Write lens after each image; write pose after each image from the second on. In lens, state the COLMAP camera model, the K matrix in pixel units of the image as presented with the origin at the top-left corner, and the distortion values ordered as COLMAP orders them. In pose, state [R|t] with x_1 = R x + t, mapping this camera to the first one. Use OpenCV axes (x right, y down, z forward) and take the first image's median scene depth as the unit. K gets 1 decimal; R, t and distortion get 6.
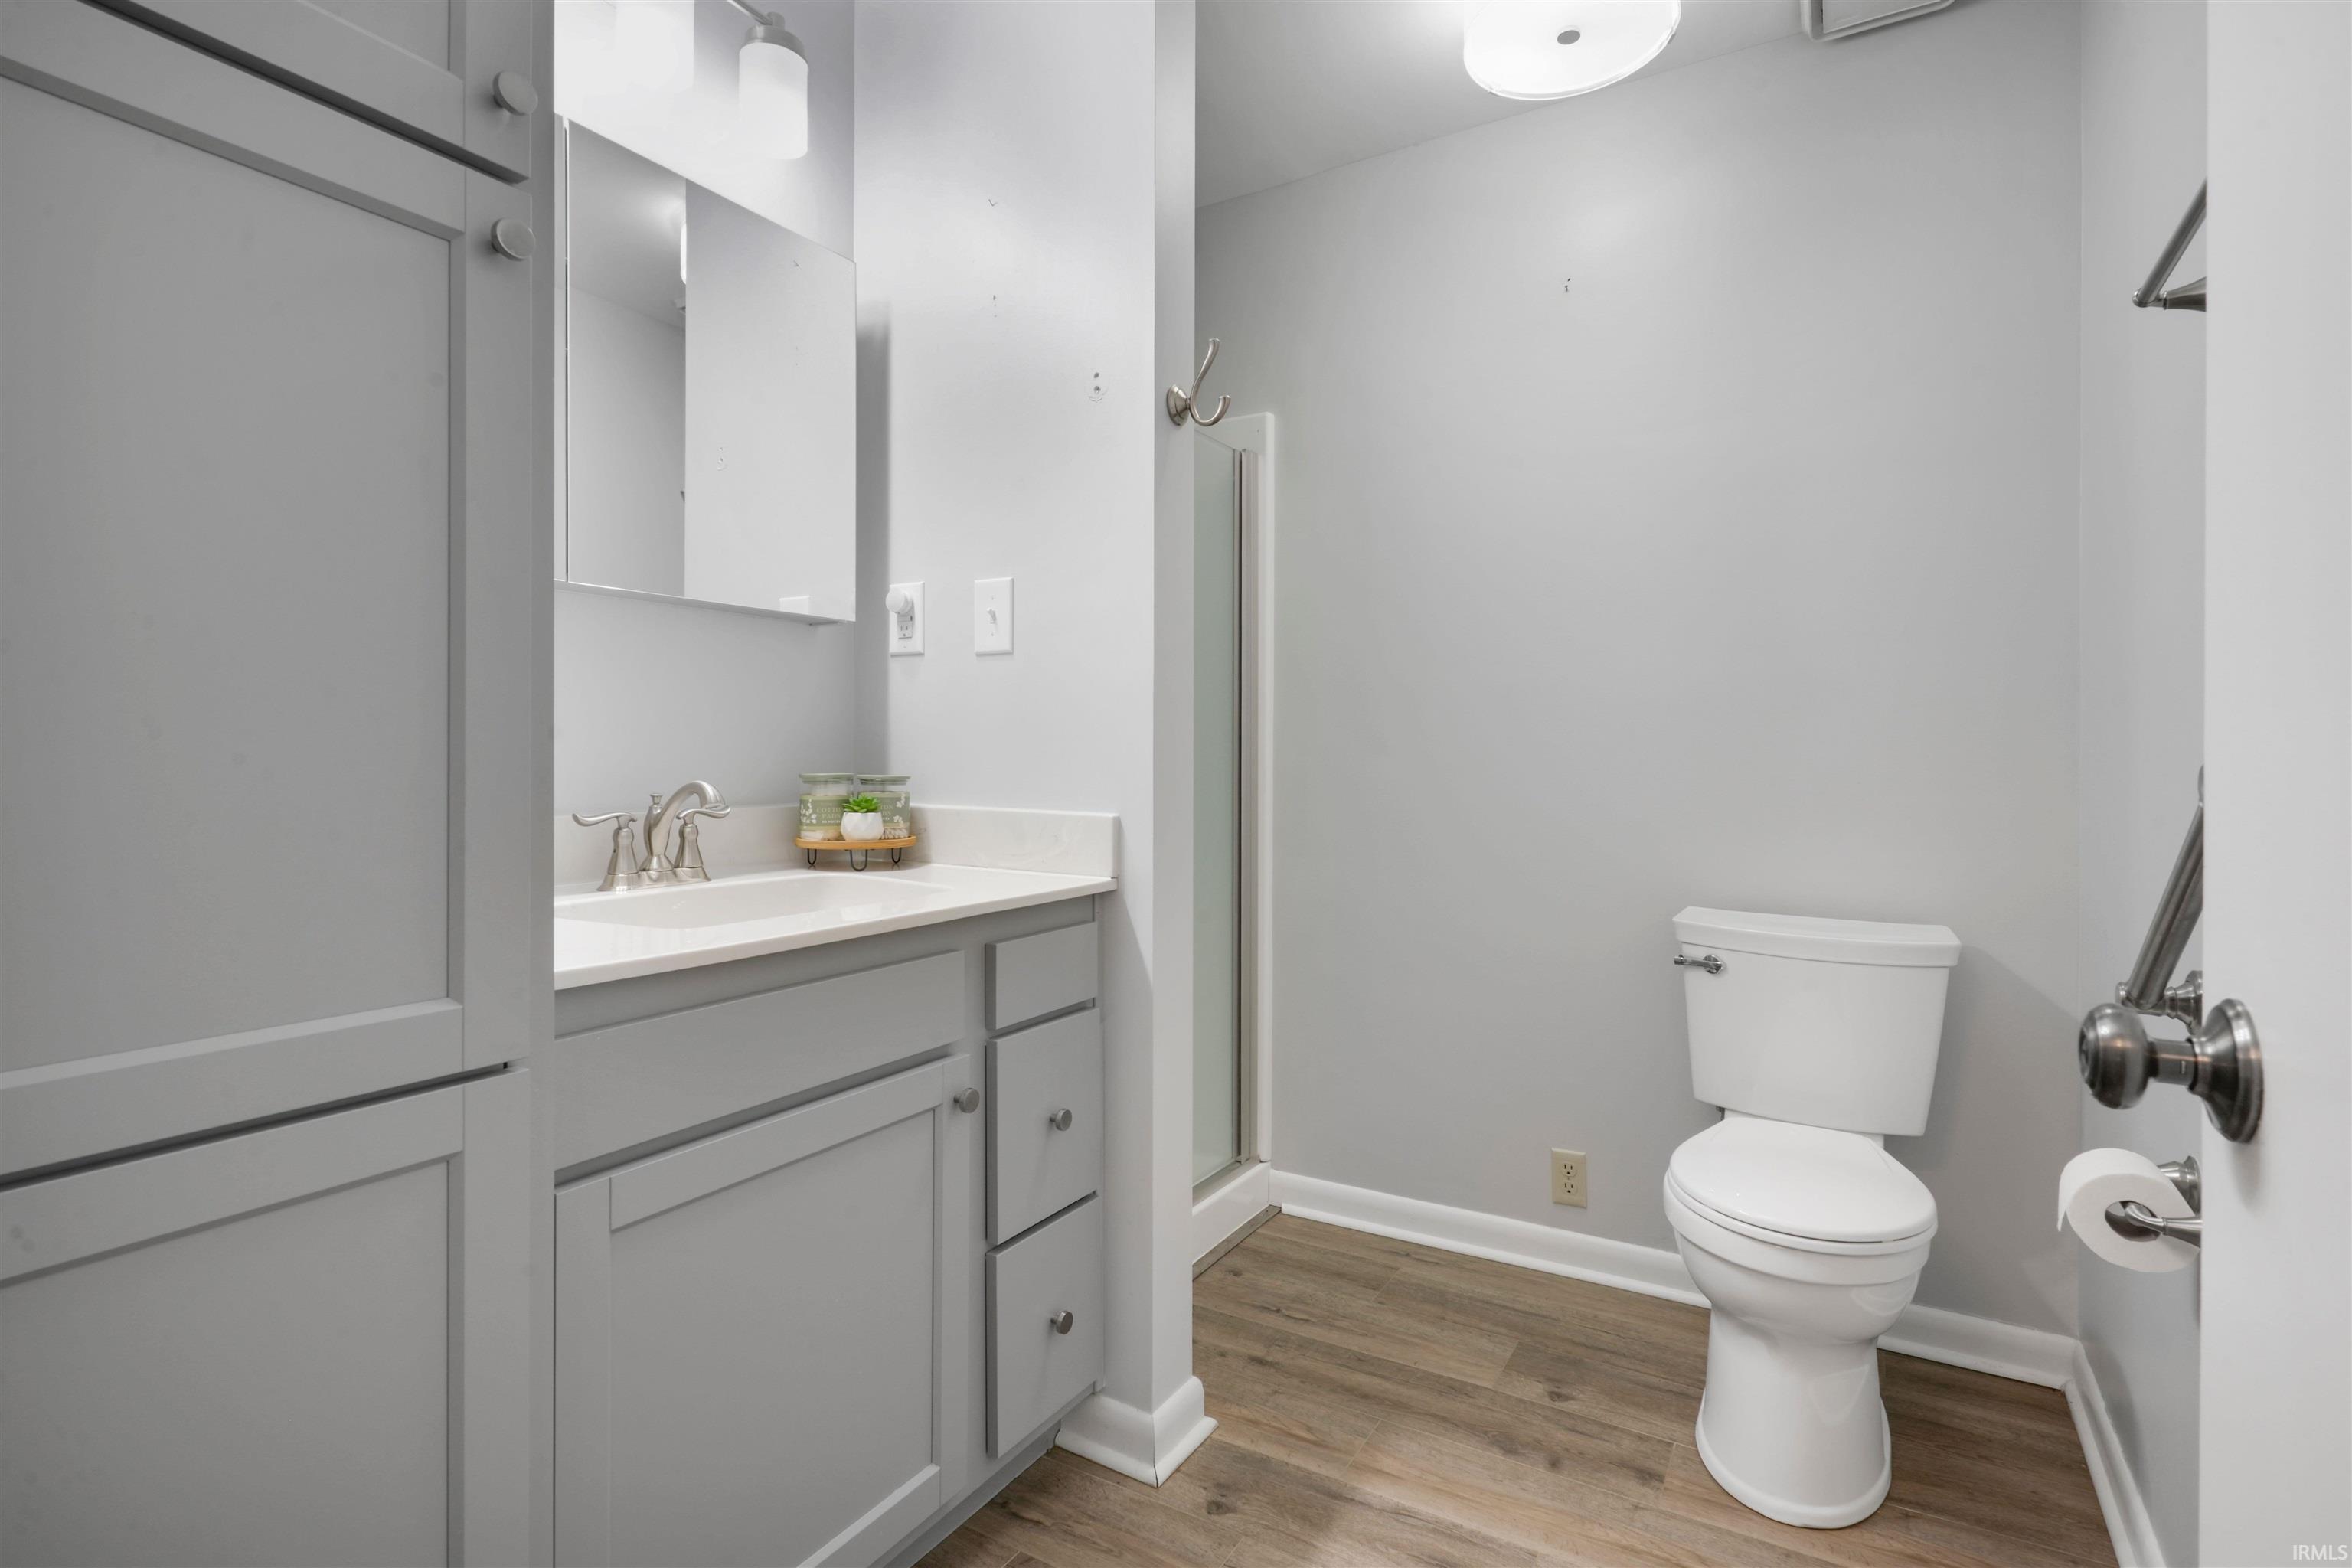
lens RADIAL K [[1149.4, 0, 1176.0], [0, 1149.4, 784.0], [0, 0, 1]] dist [-0.003978, -0.000714]
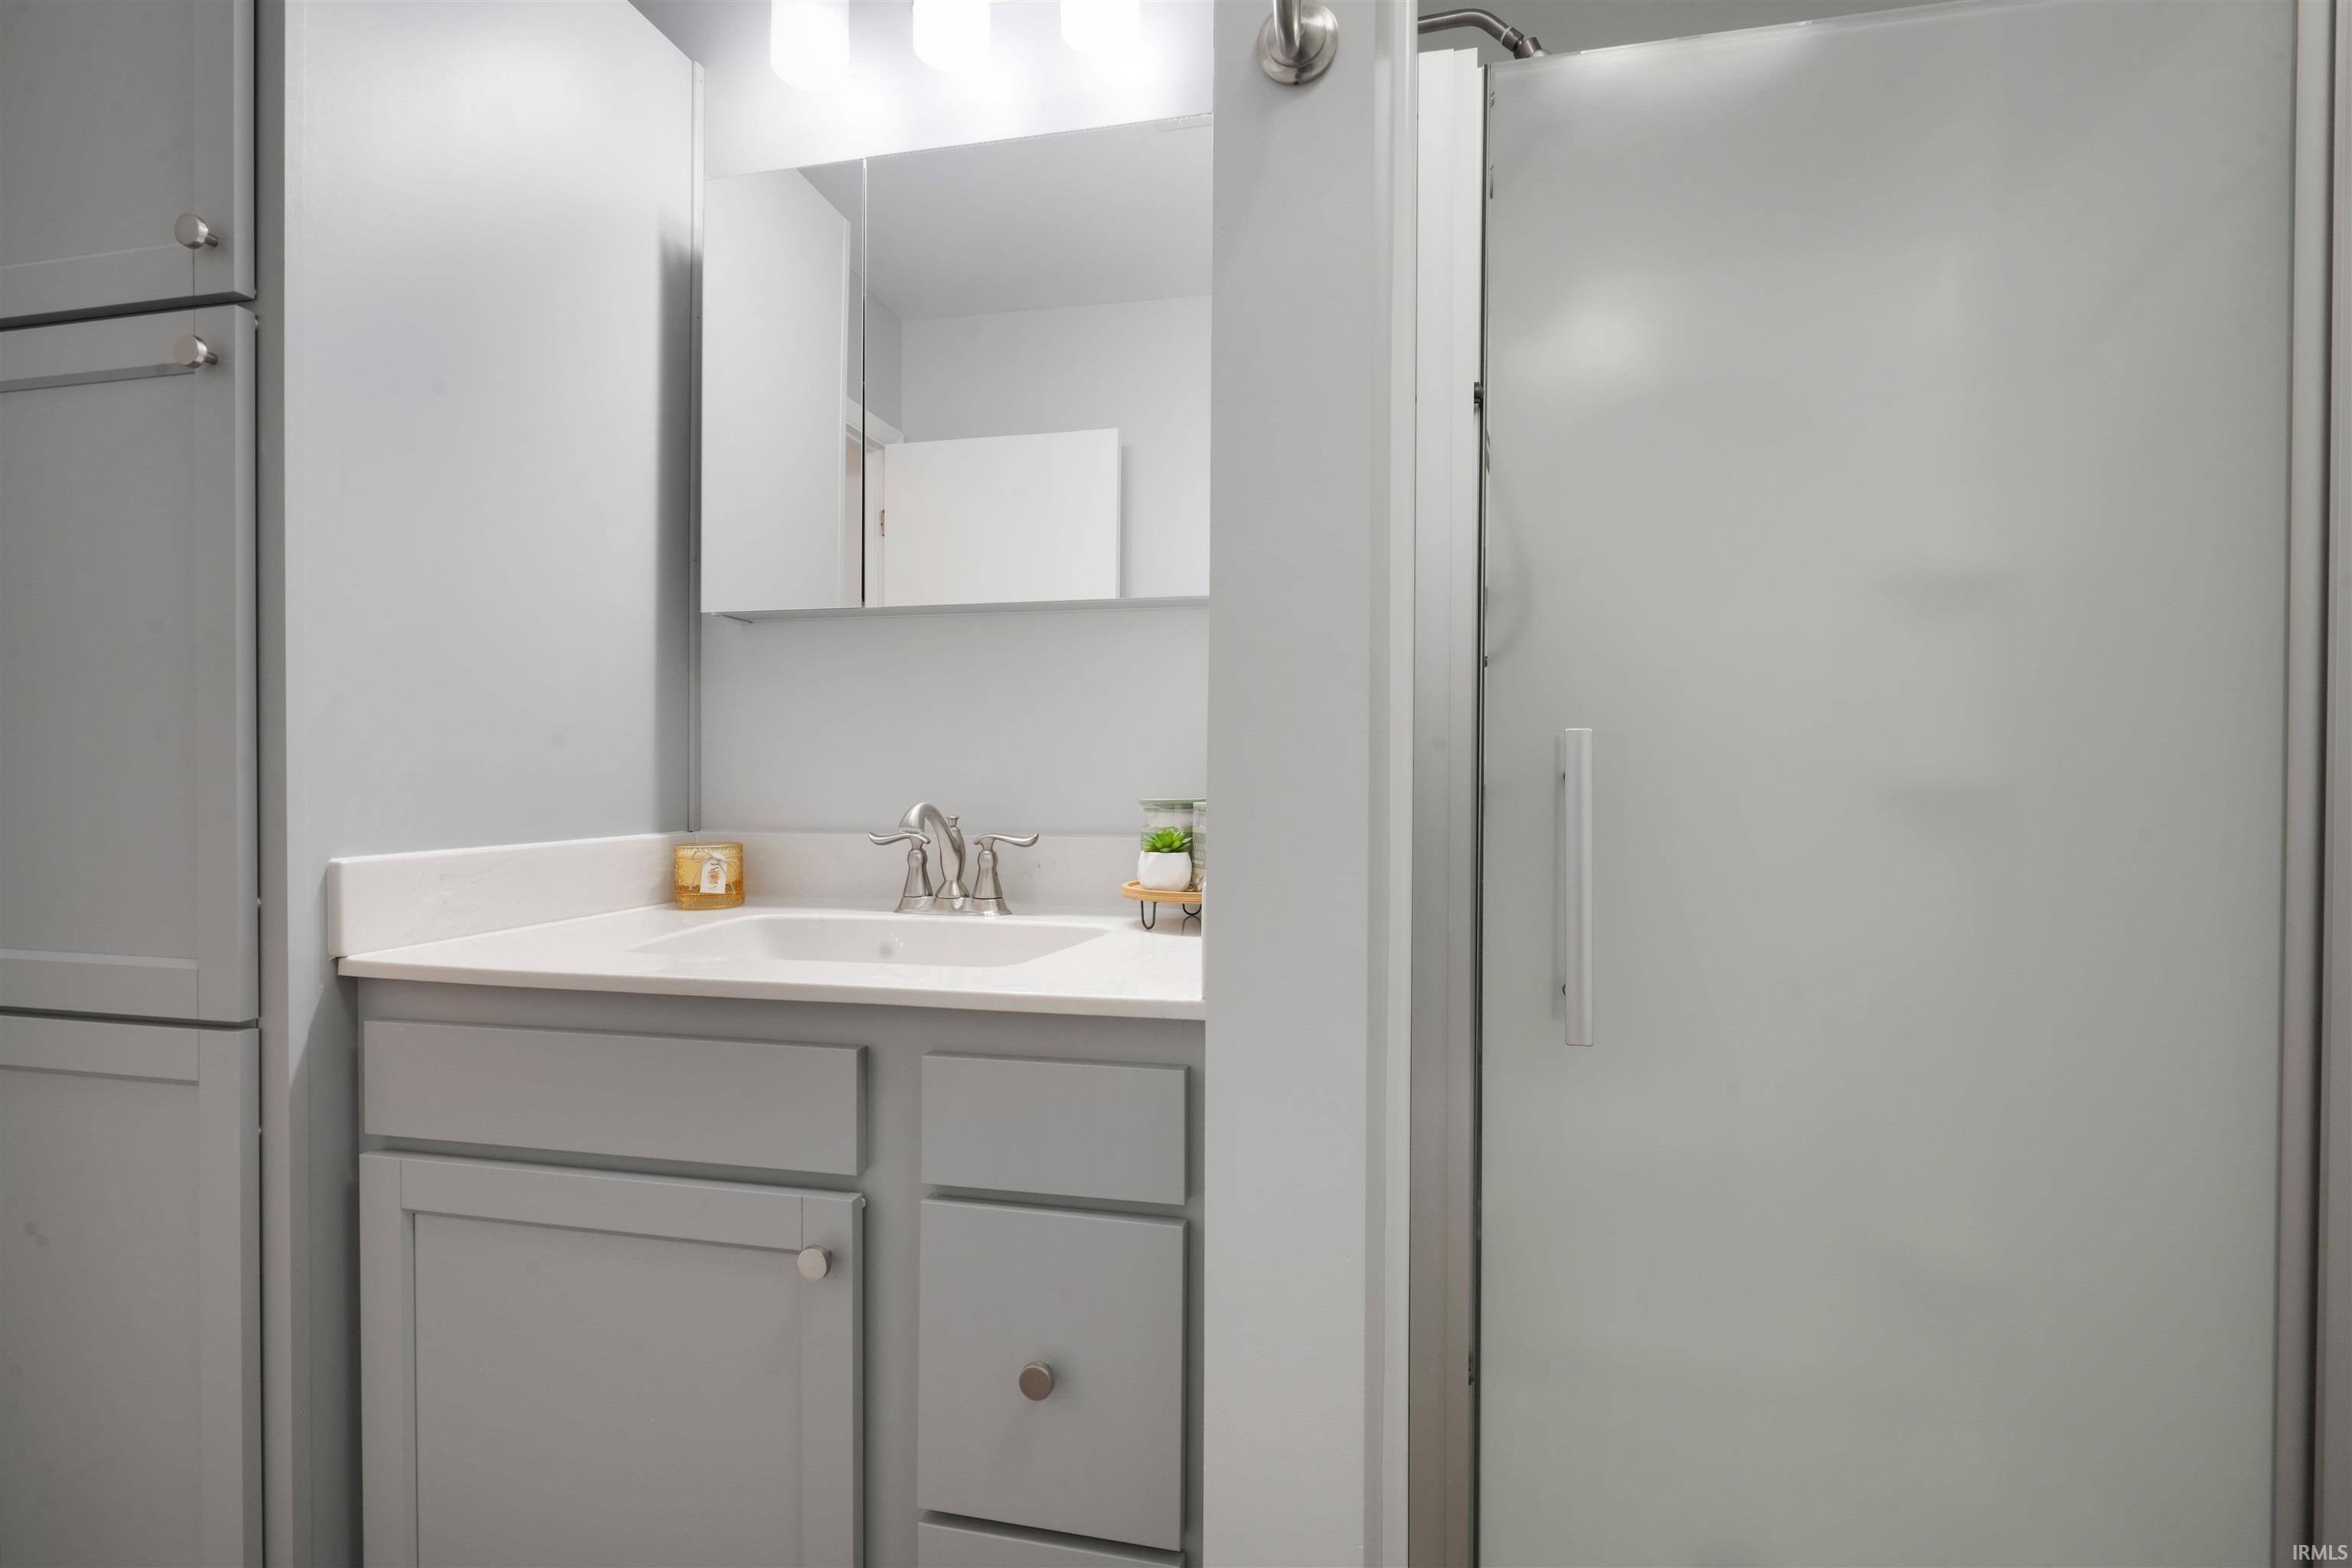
lens RADIAL K [[1149.4, 0, 1176.0], [0, 1149.4, 784.0], [0, 0, 1]] dist [-0.003978, -0.000714]
pose [[0.305294, 0.003952, -0.952250, 0.523645], [-0.025819, 0.999658, -0.004129, -0.018980], [0.951908, 0.025846, 0.305292, 0.933532]]
